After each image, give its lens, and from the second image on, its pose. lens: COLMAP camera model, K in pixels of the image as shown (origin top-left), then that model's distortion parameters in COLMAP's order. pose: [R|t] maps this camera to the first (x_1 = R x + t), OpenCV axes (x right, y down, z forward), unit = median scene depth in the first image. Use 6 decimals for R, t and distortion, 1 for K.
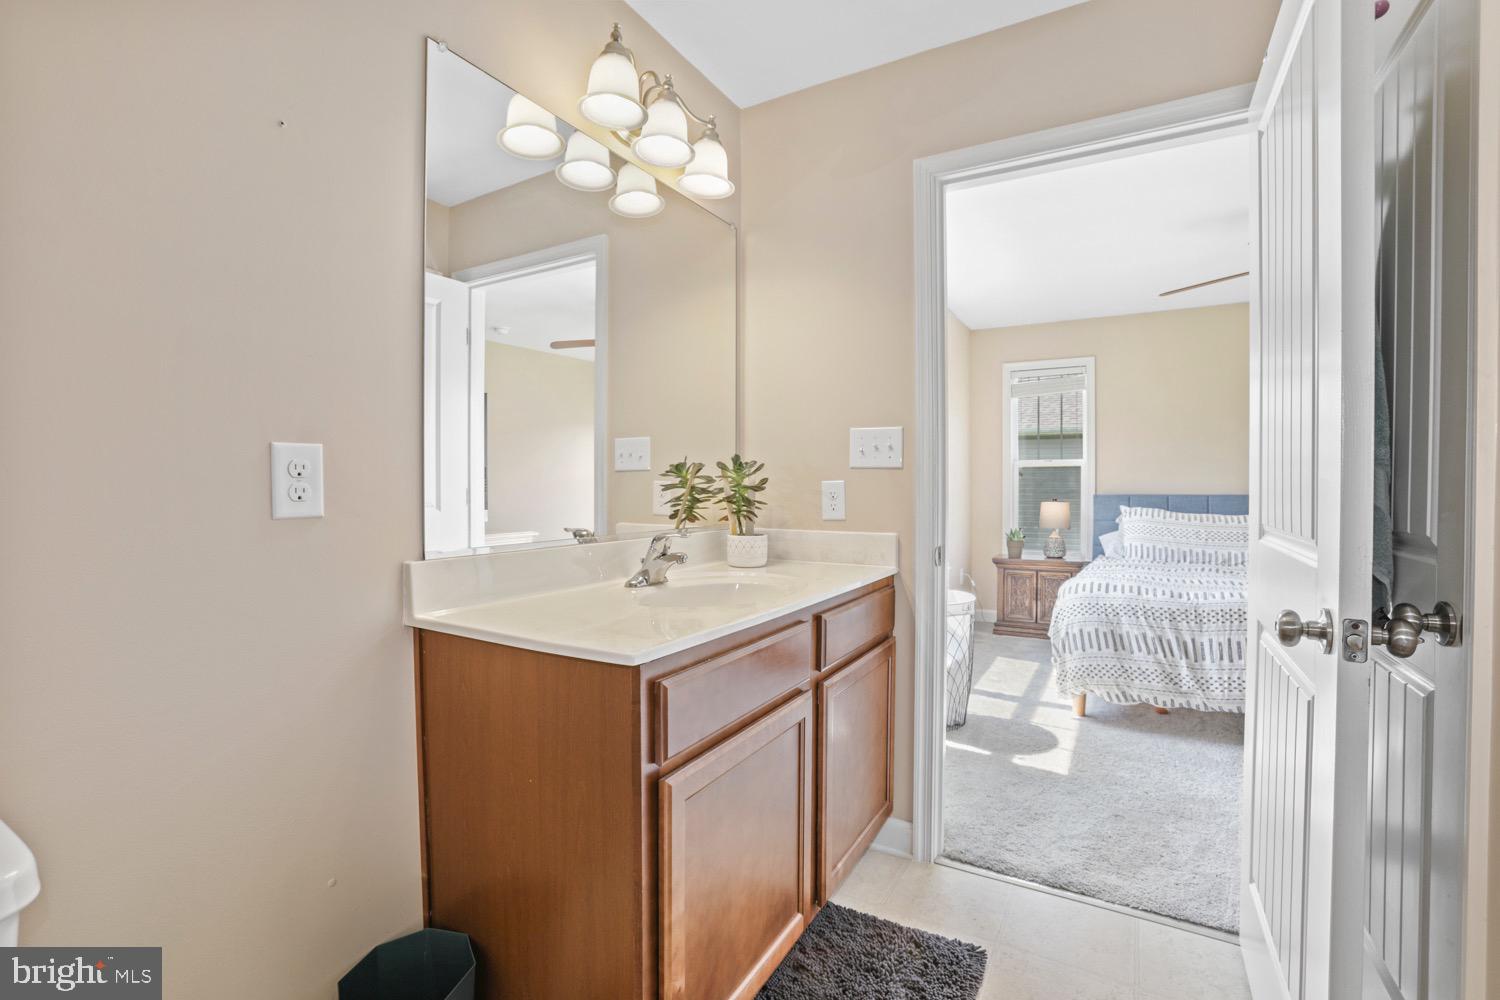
lens RADIAL K [[675.5, 0, 758.1], [0, 675.5, 495.7], [0, 0, 1]] dist [-0.037430, 0.002020]
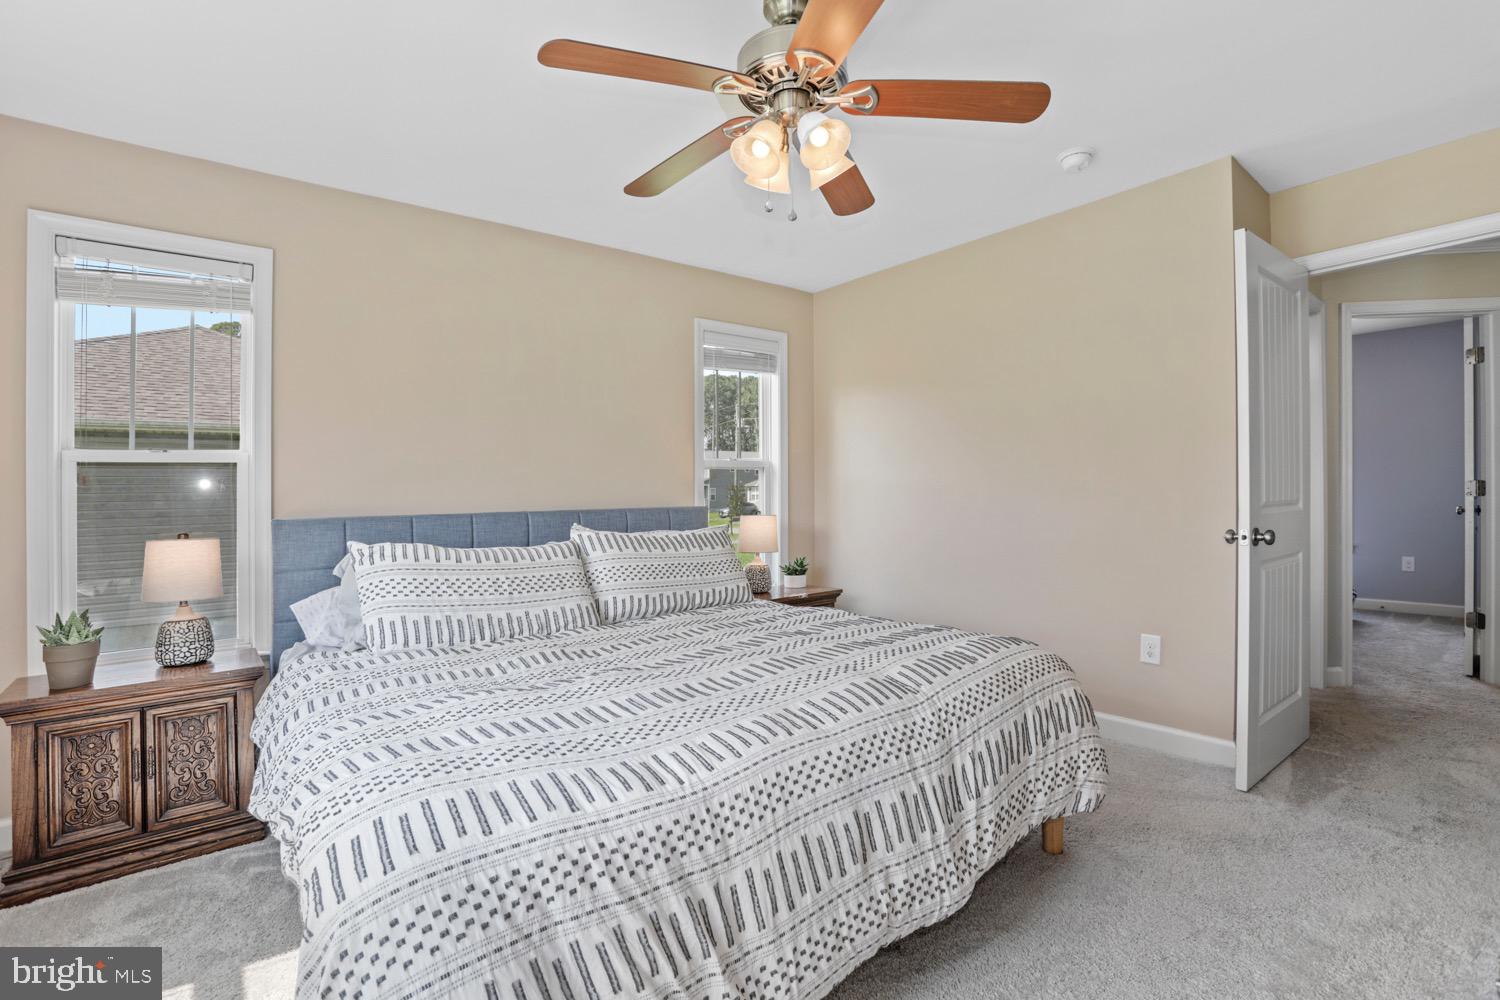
lens RADIAL K [[675.5, 0, 756.2], [0, 675.5, 495.5], [0, 0, 1]] dist [-0.037430, 0.002020]
pose [[0.359908, 0.000468, 0.932987, 0.206100], [0.021929, 0.999719, -0.008961, -0.008280], [-0.932730, 0.023684, 0.359797, 0.579665]]
